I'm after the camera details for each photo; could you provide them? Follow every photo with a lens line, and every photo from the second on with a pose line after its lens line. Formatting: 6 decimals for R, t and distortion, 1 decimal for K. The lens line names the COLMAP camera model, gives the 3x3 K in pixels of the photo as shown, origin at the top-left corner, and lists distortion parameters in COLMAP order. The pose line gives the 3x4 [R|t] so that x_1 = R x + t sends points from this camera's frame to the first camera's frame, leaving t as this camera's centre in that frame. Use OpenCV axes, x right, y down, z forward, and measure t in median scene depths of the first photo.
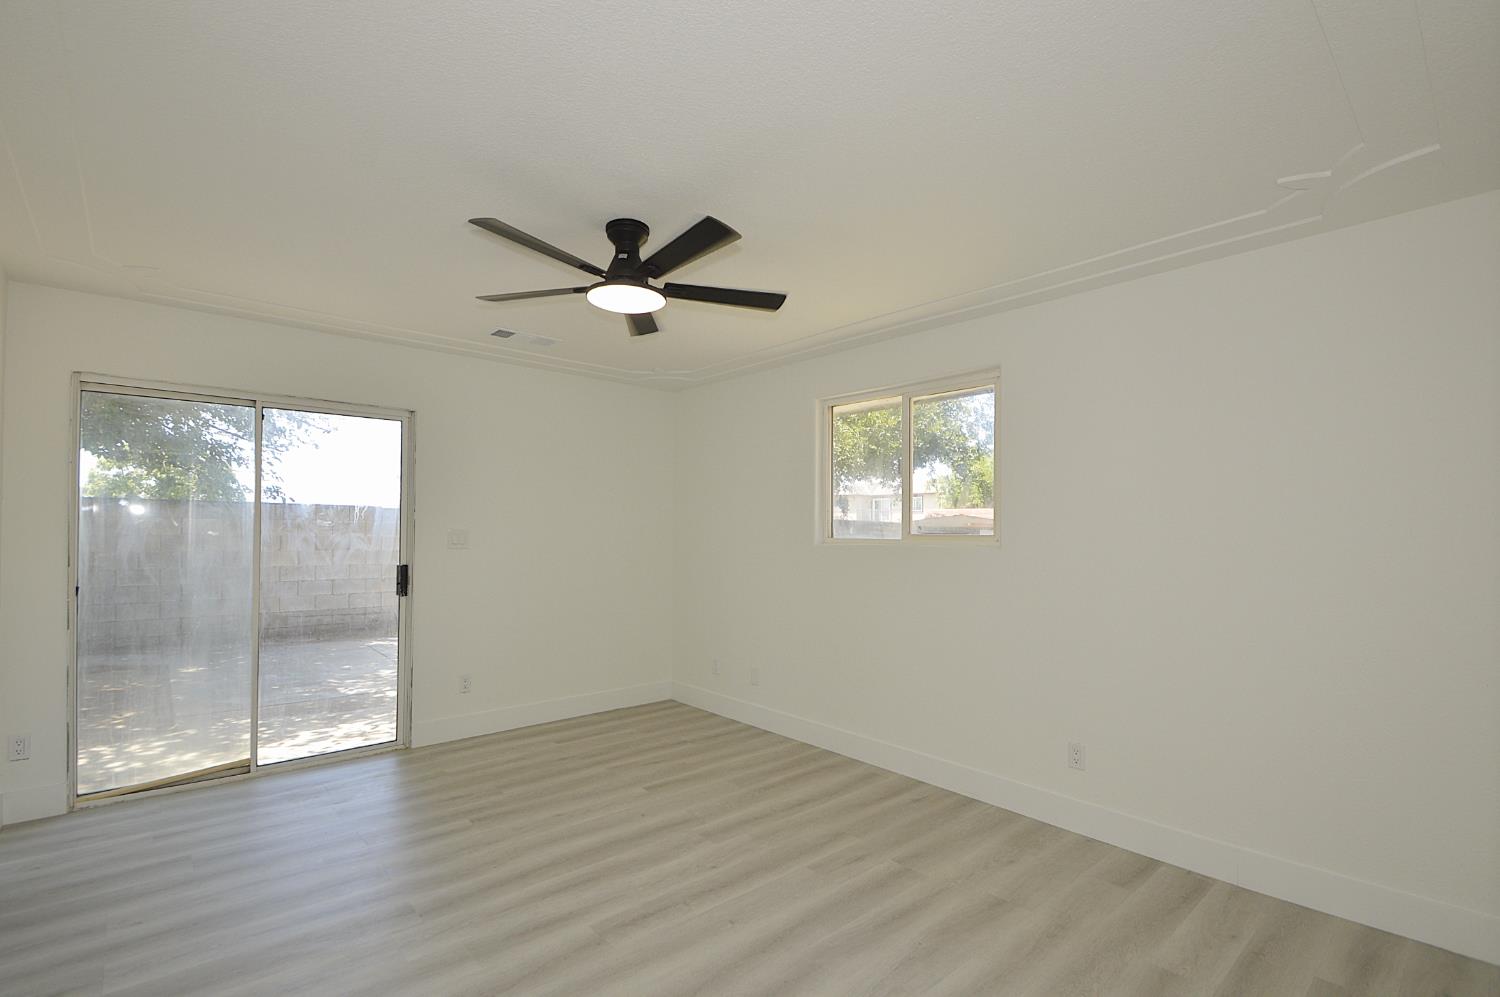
lens RADIAL K [[664.0, 0, 732.3], [0, 664.0, 516.4], [0, 0, 1]] dist [-0.000446, -0.004474]
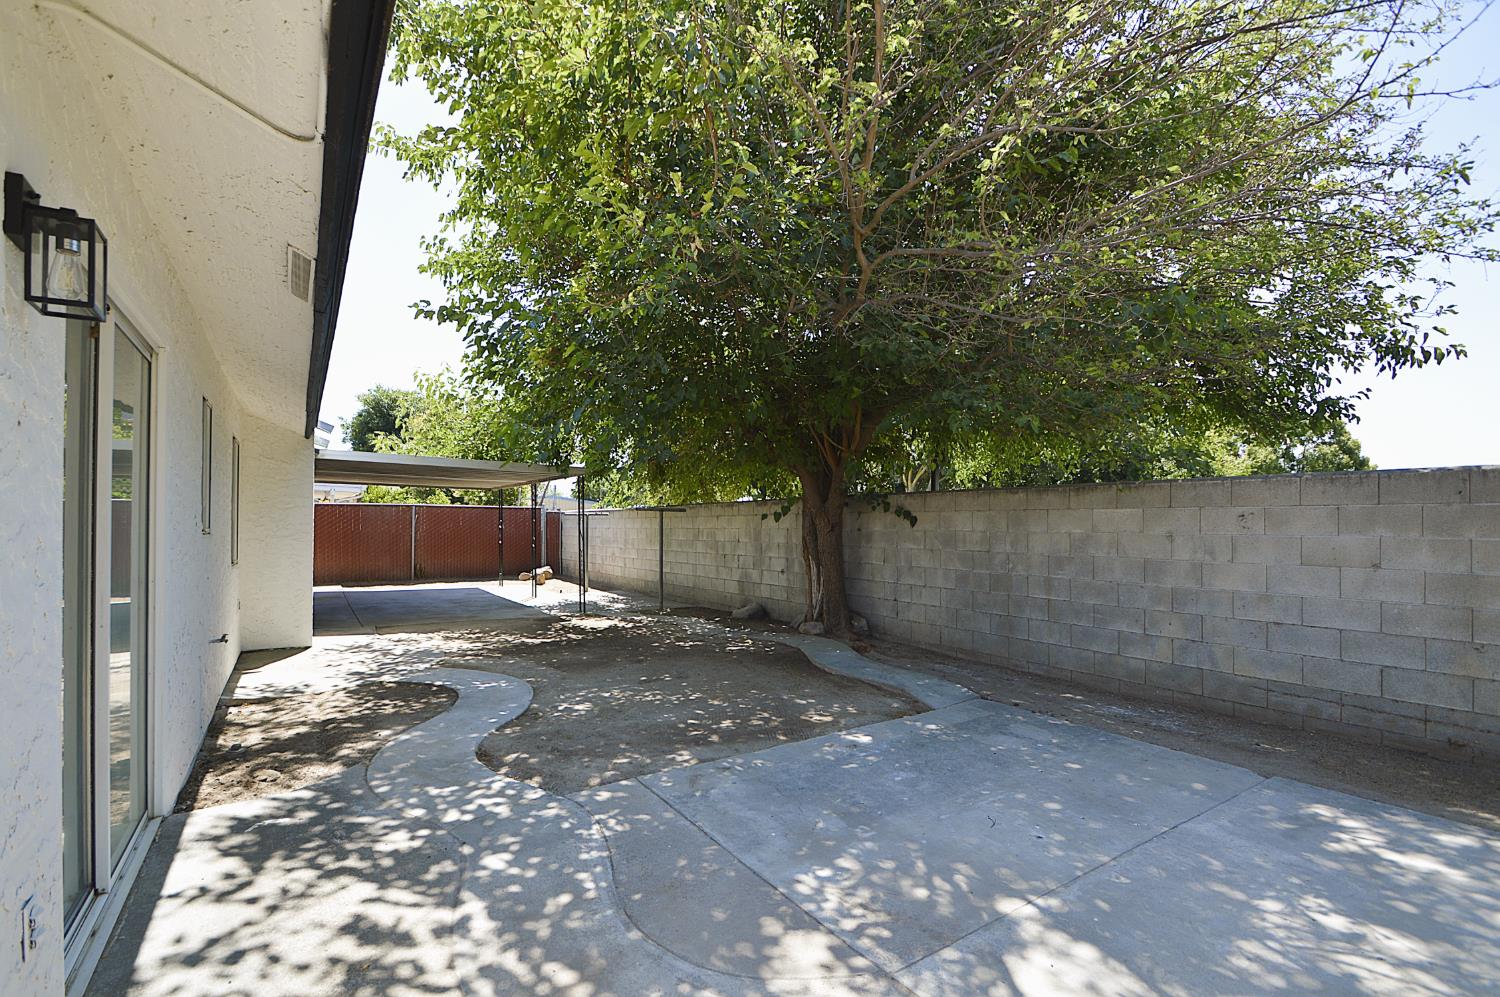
lens RADIAL K [[664.0, 0, 732.3], [0, 664.0, 516.4], [0, 0, 1]] dist [-0.000446, -0.004474]
pose [[-0.131013, -0.016625, -0.991241, -0.146031], [0.018360, 0.999647, -0.019193, 0.030554], [0.991211, -0.020713, -0.130661, 1.277701]]
